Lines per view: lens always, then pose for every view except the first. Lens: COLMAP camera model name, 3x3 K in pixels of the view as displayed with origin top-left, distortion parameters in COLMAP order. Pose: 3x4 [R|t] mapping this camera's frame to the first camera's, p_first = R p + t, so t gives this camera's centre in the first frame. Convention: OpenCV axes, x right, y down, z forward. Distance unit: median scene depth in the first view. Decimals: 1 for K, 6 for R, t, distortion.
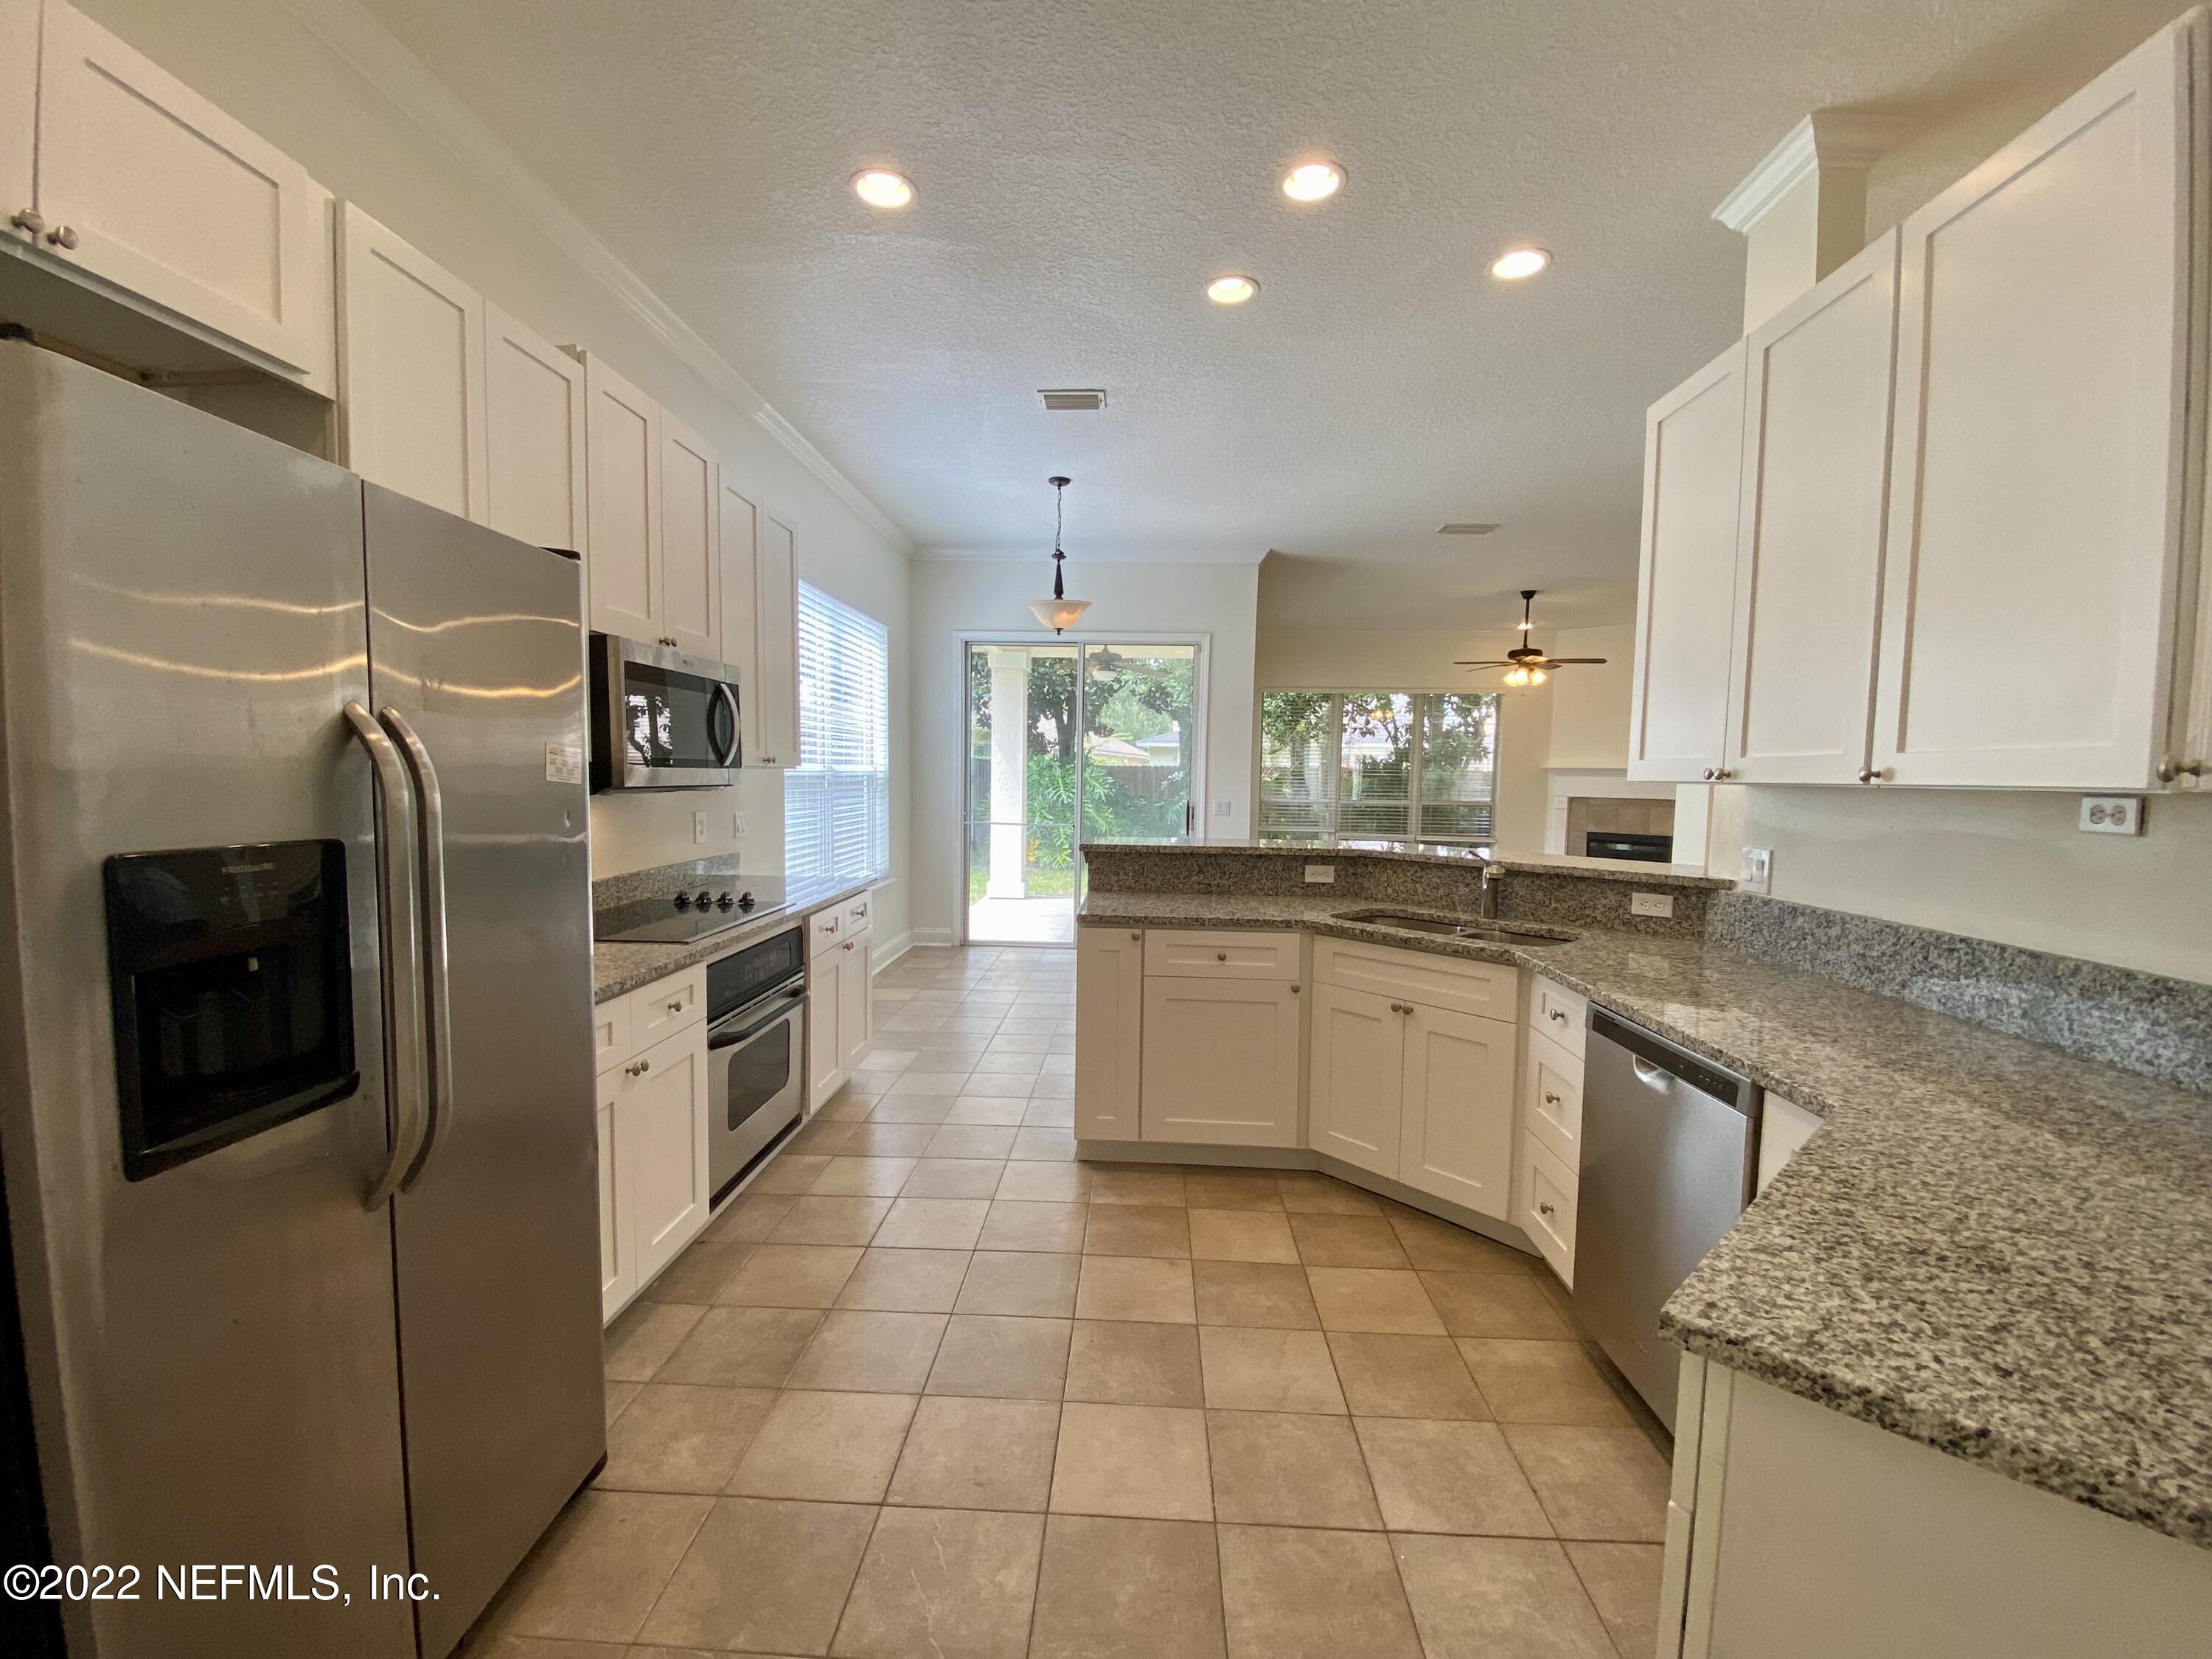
lens RADIAL K [[938.5, 0, 1098.3], [0, 938.5, 835.7], [0, 0, 1]] dist [-0.002917, -0.001341]
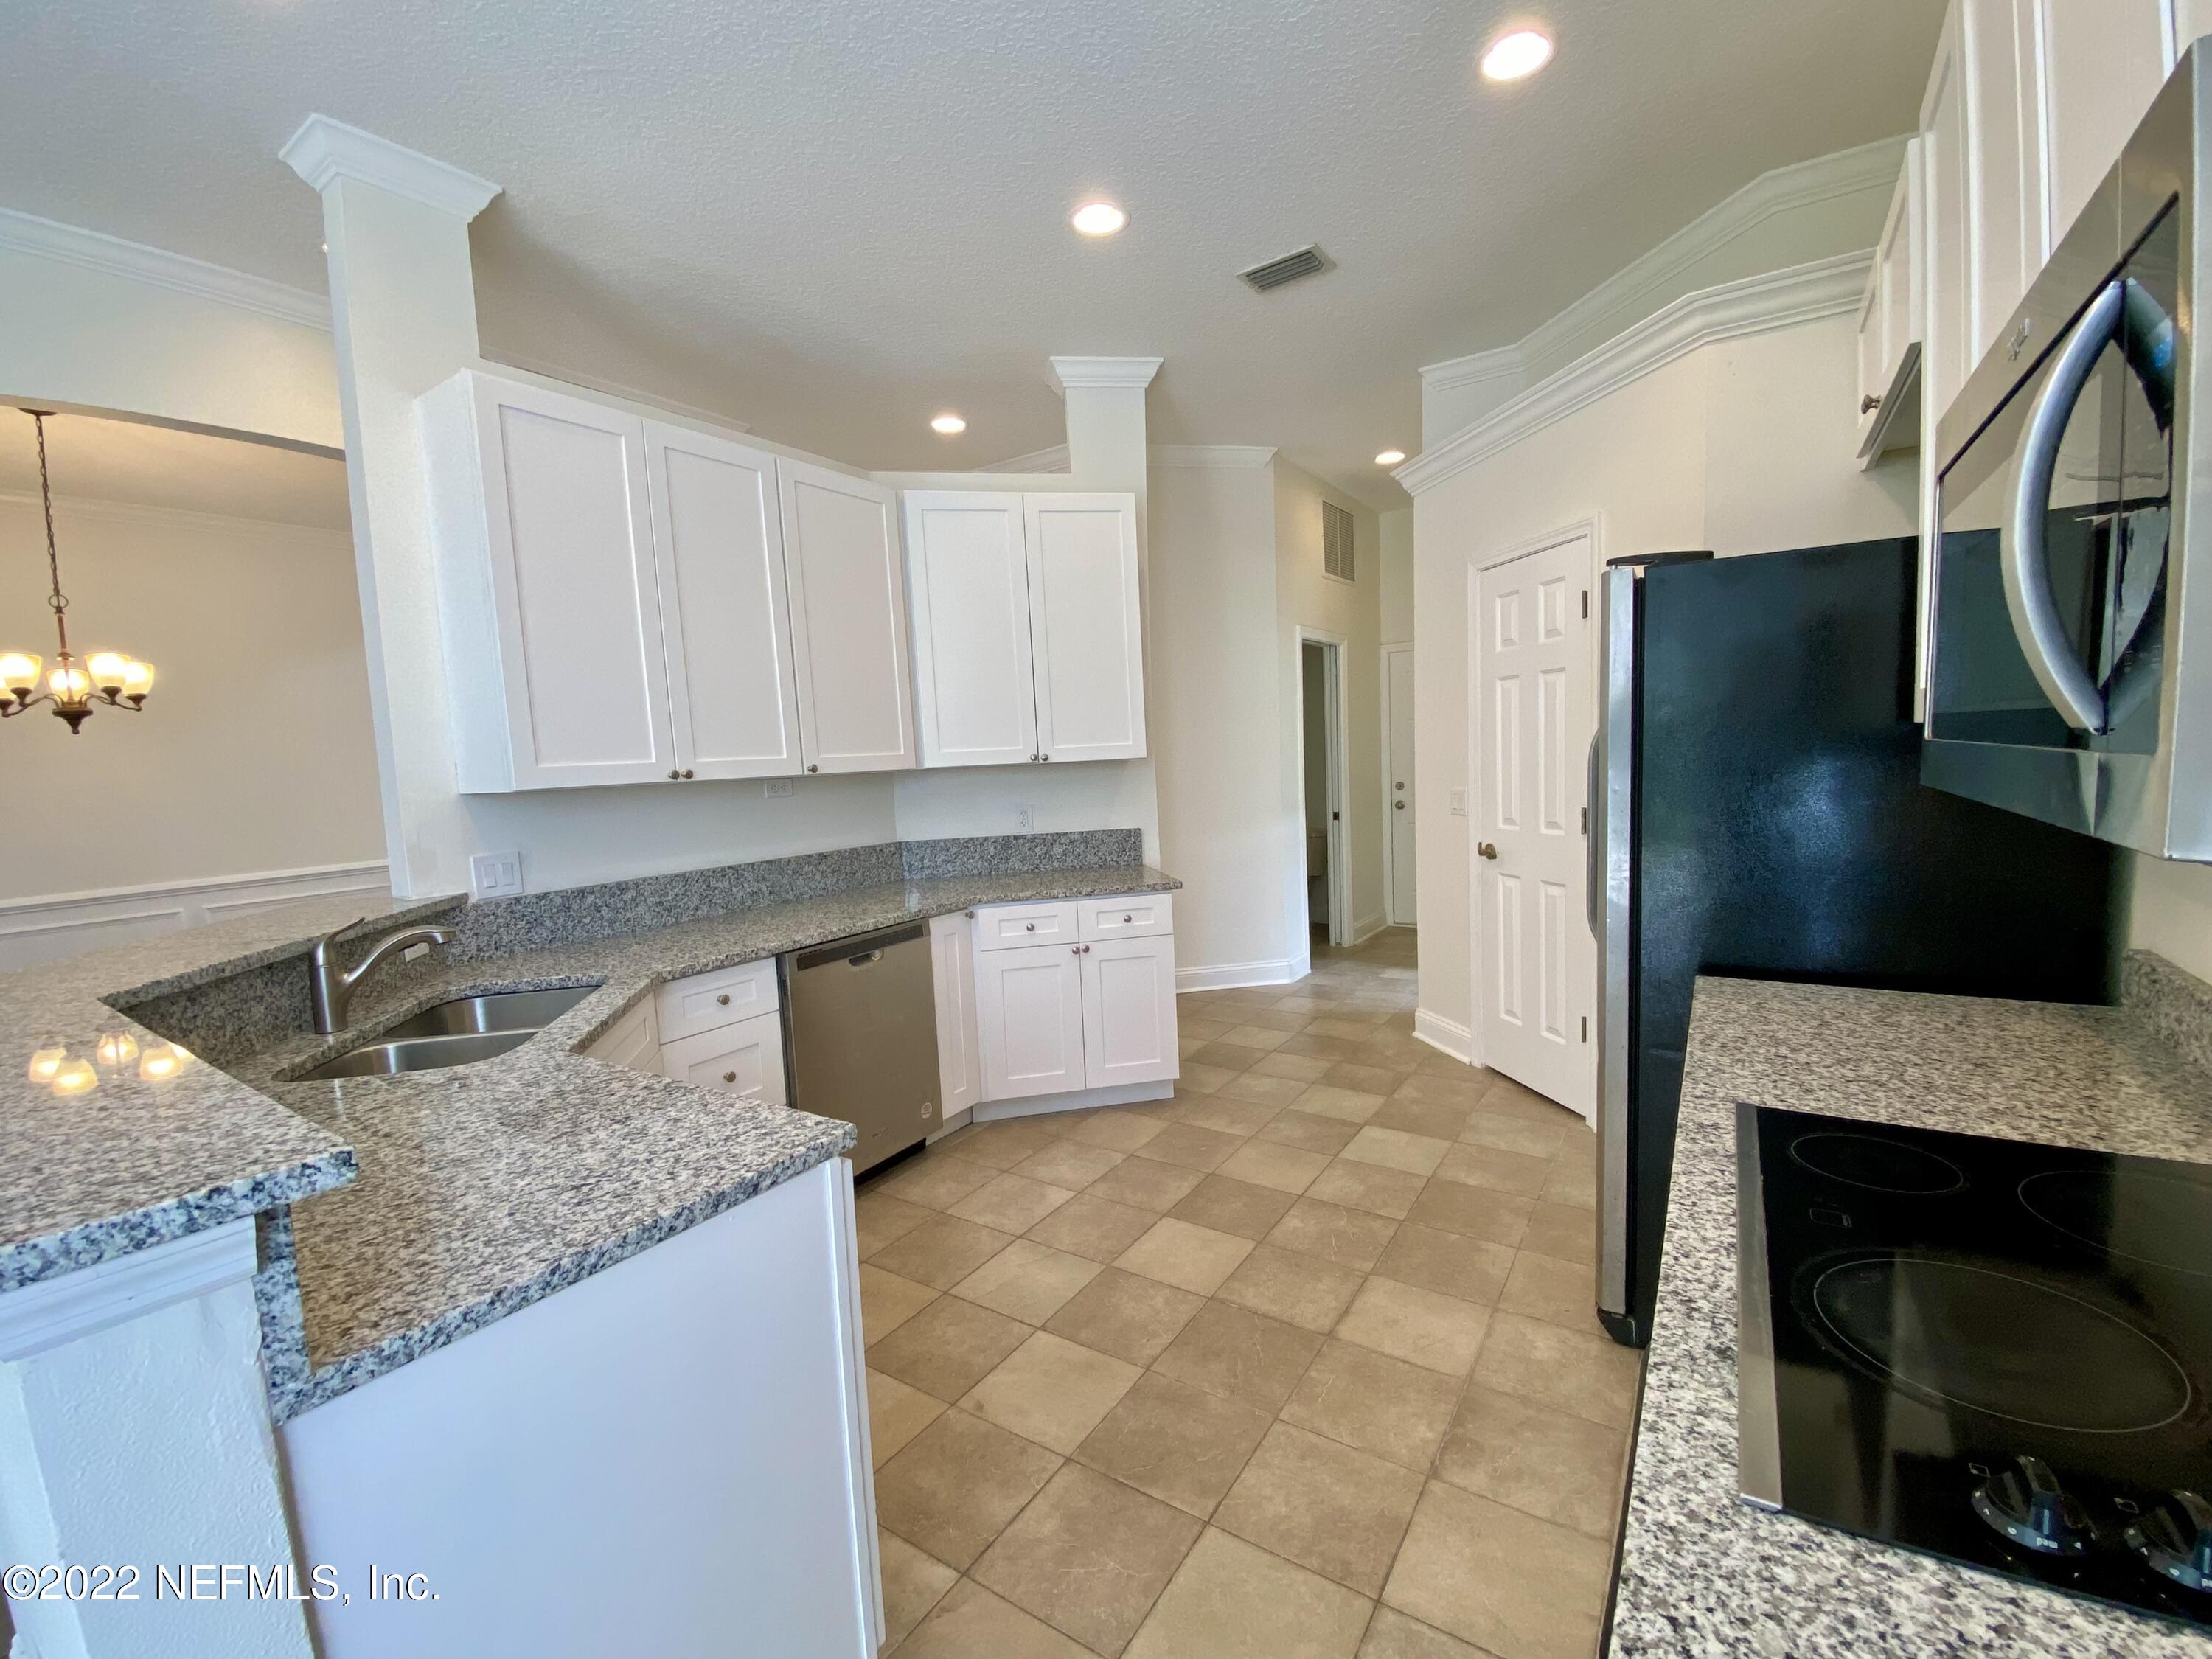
lens RADIAL K [[938.5, 0, 1095.1], [0, 938.5, 830.5], [0, 0, 1]] dist [-0.002917, -0.001341]
pose [[-0.859597, -0.013257, 0.510800, -0.506759], [0.072190, 0.986486, 0.147087, -0.150813], [-0.505847, 0.163311, -0.847024, 1.982423]]
